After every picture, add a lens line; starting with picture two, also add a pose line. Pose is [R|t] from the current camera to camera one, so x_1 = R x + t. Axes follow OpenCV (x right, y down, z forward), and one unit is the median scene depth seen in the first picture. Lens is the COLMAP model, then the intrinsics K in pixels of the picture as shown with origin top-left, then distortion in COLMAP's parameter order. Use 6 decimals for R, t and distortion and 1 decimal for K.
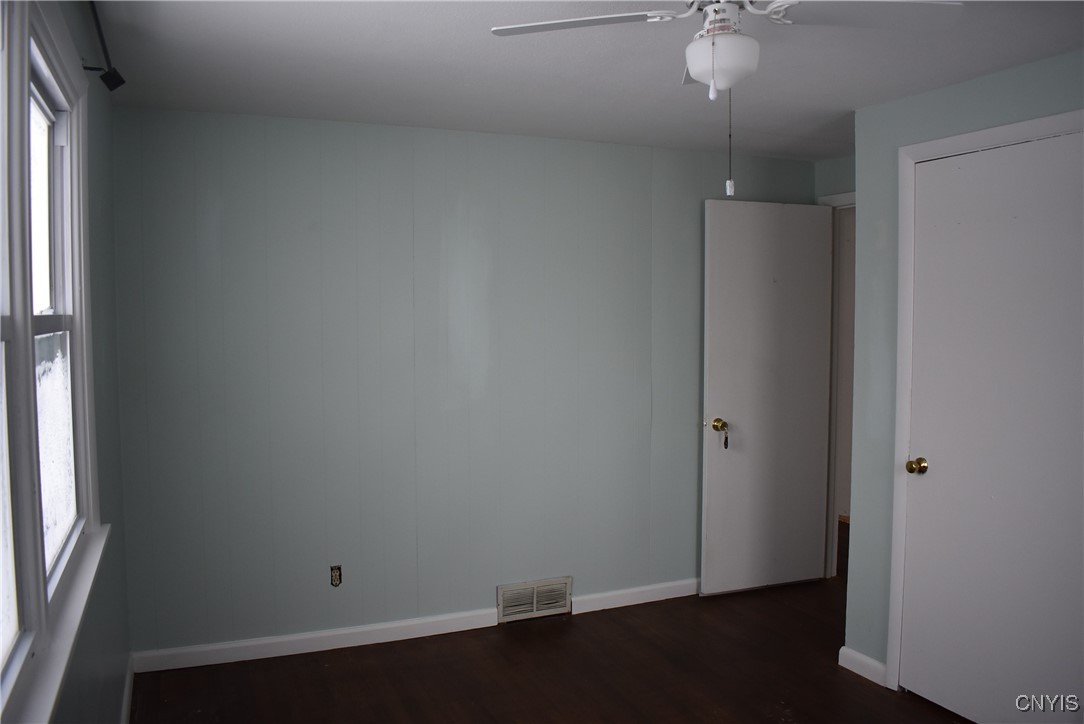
lens RADIAL K [[849.8, 0, 543.5], [0, 849.8, 363.0], [0, 0, 1]] dist [-0.096705, 0.016843]
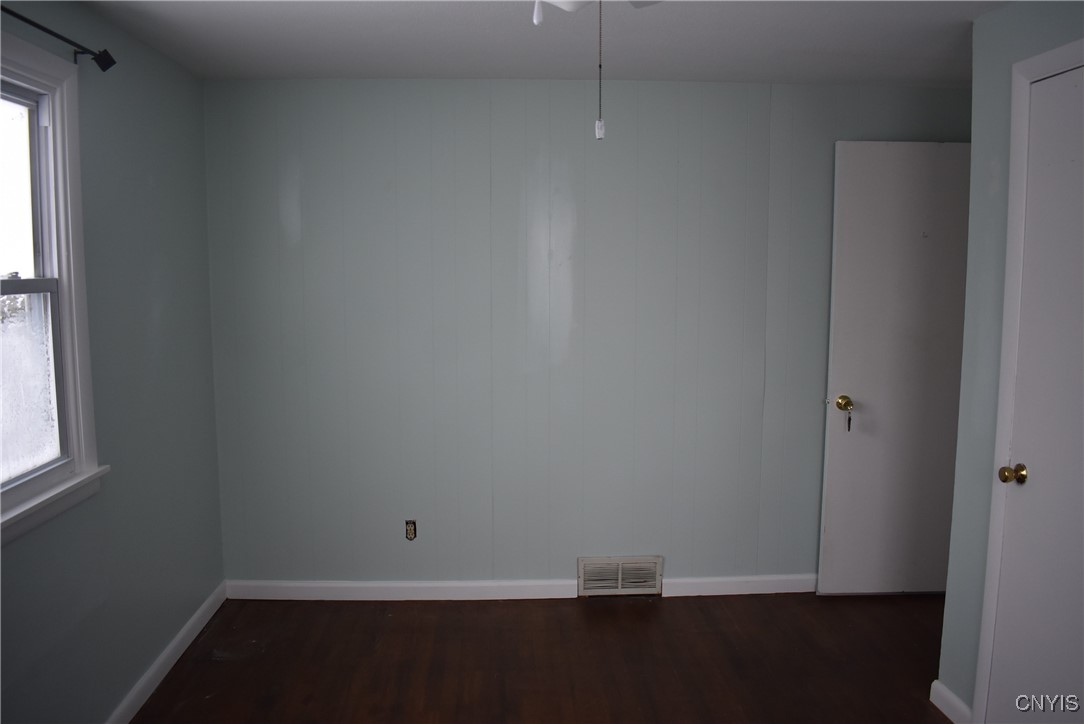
lens RADIAL K [[849.8, 0, 541.2], [0, 849.8, 358.8], [0, 0, 1]] dist [-0.096705, 0.016843]
pose [[0.935710, 0.040485, -0.350439, 0.231942], [-0.022592, 0.998231, 0.055000, -0.013277], [0.352046, -0.043547, 0.934969, 0.095733]]
